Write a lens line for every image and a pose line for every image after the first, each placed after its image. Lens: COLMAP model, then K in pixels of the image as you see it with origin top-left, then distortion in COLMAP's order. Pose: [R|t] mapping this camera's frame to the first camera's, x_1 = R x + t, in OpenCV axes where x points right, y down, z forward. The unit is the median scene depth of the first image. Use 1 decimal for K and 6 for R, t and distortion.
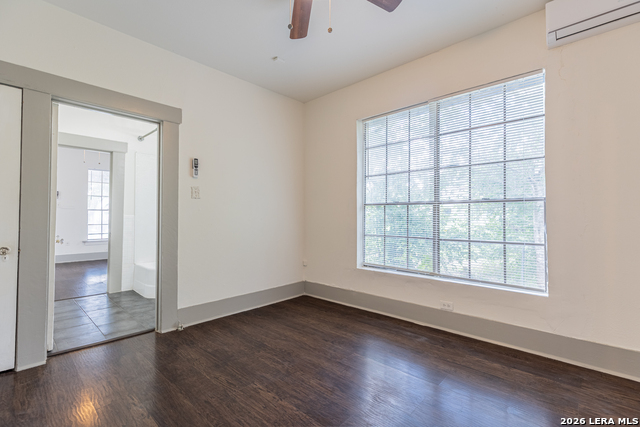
lens RADIAL K [[289.5, 0, 319.6], [0, 289.5, 211.1], [0, 0, 1]] dist [0.009074, -0.001575]
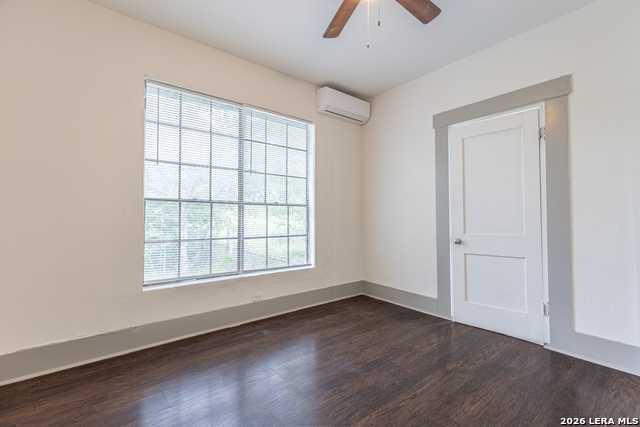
lens RADIAL K [[289.5, 0, 328.1], [0, 289.5, 207.2], [0, 0, 1]] dist [0.009074, -0.001575]
pose [[0.114426, 0.030173, 0.992973, -0.639829], [-0.029123, 0.999211, -0.027006, 0.004776], [-0.993005, -0.025828, 0.115215, 0.611275]]
